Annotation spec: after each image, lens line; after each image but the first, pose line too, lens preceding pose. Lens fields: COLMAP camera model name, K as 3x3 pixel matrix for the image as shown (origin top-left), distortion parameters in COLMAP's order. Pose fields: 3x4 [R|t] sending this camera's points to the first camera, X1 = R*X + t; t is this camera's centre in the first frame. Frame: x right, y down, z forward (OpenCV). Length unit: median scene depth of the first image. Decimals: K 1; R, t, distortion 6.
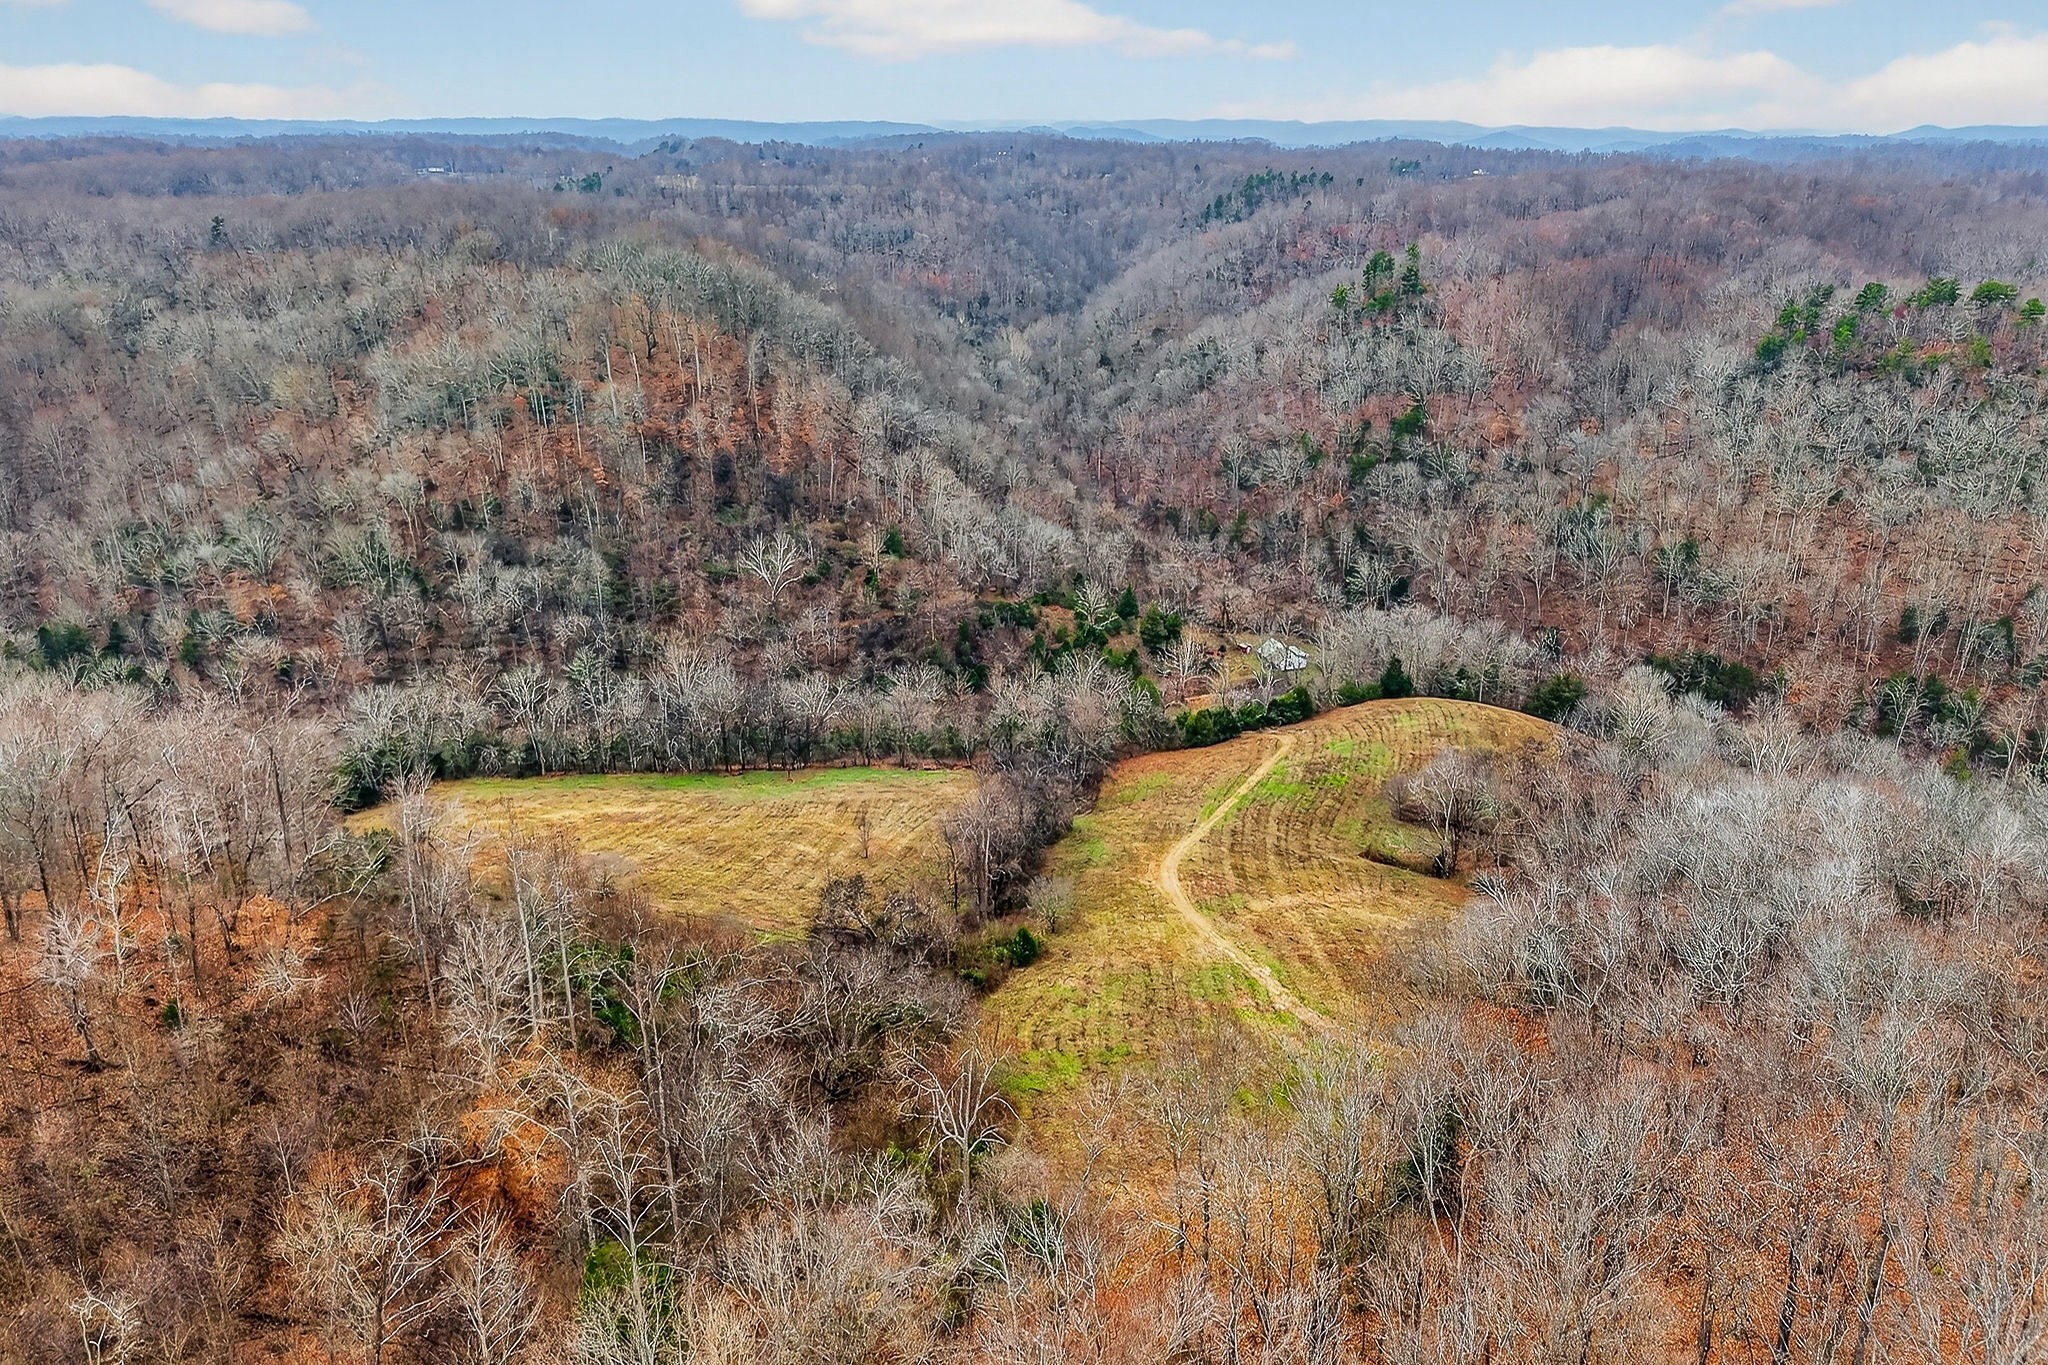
lens RADIAL K [[1383.3, 0, 1021.2], [0, 1383.3, 649.5], [0, 0, 1]] dist [0.052711, -0.066989]
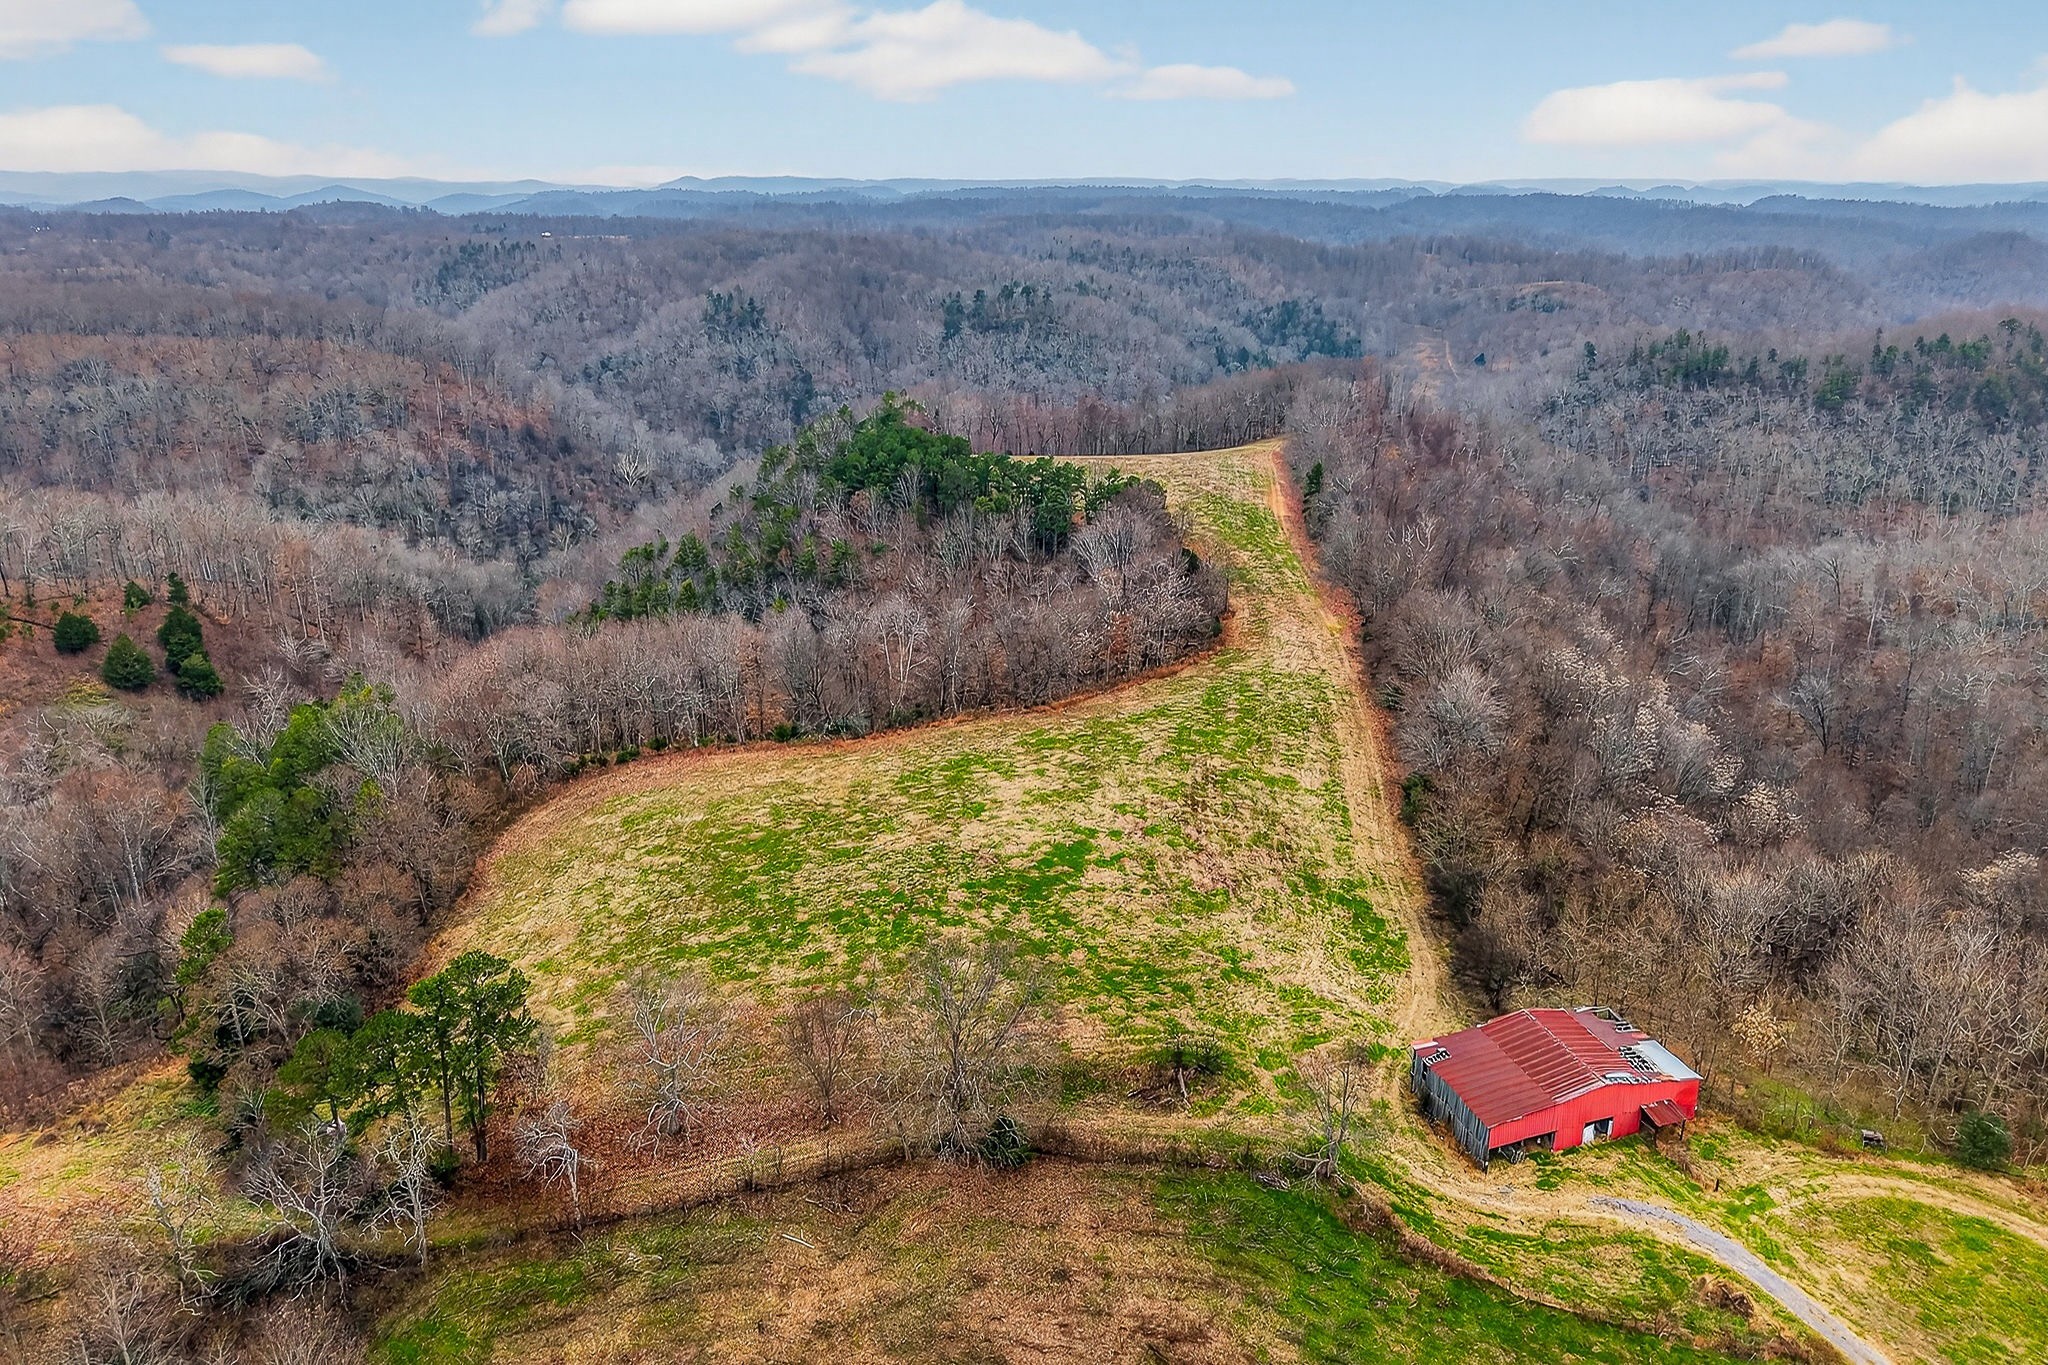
lens RADIAL K [[1383.3, 0, 1021.2], [0, 1383.3, 649.5], [0, 0, 1]] dist [0.052711, -0.066989]
pose [[0.705119, -0.233591, 0.669509, -0.976193], [0.255035, 0.964543, 0.067927, 0.155440], [-0.661638, 0.122852, 0.739691, -0.603381]]
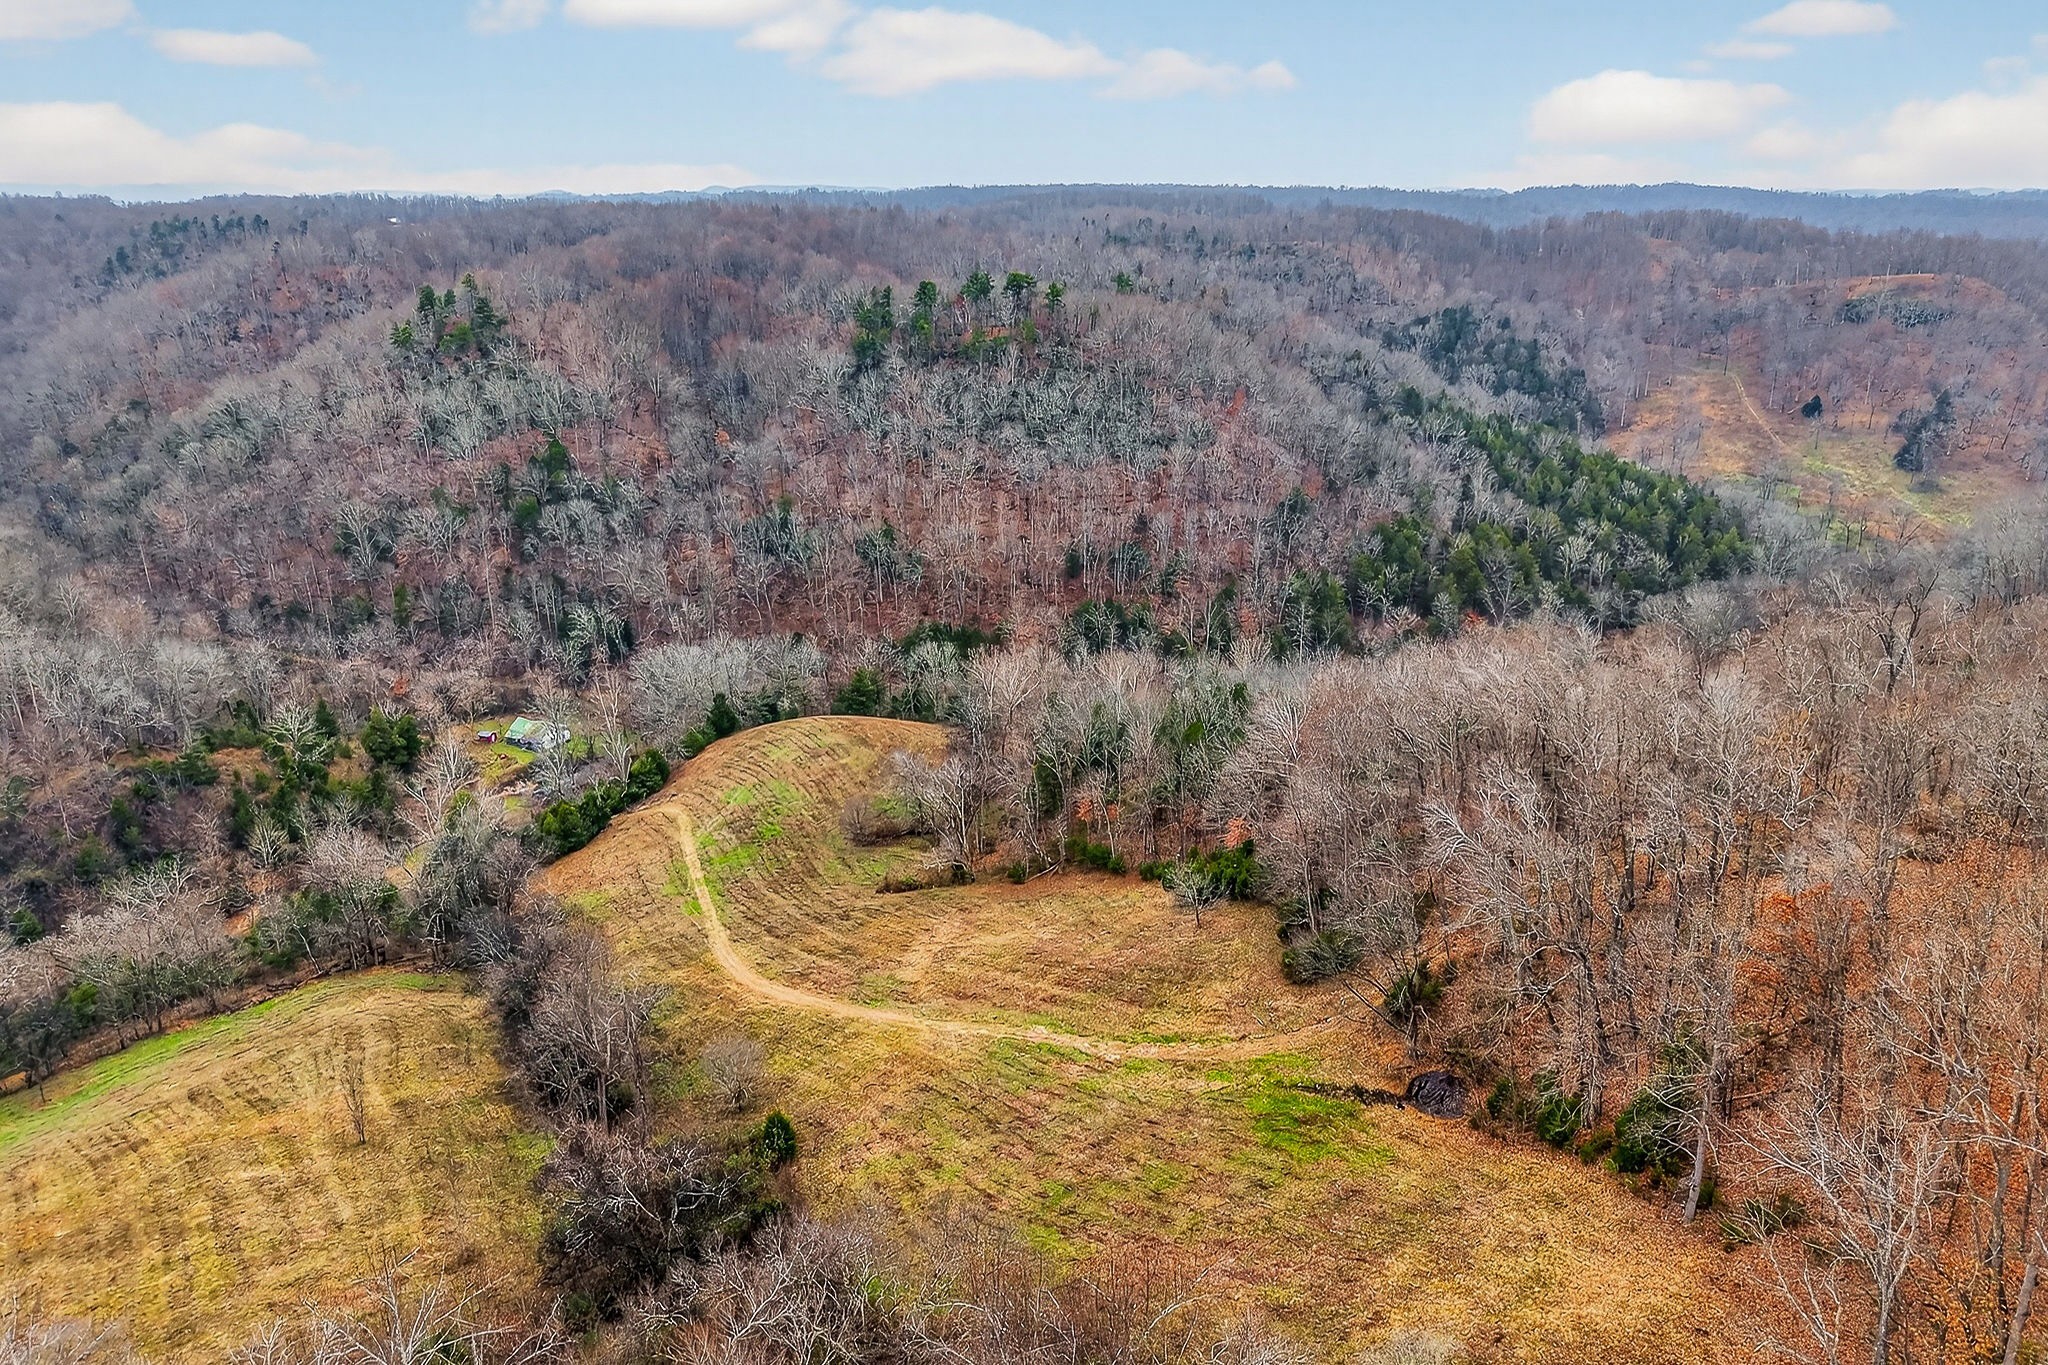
lens RADIAL K [[1383.3, 0, 1021.2], [0, 1383.3, 649.5], [0, 0, 1]] dist [0.052711, -0.066989]
pose [[0.725332, -0.222205, 0.651551, -0.138198], [0.249914, 0.966896, 0.051536, -0.015080], [-0.641434, 0.125451, 0.756852, 0.149063]]
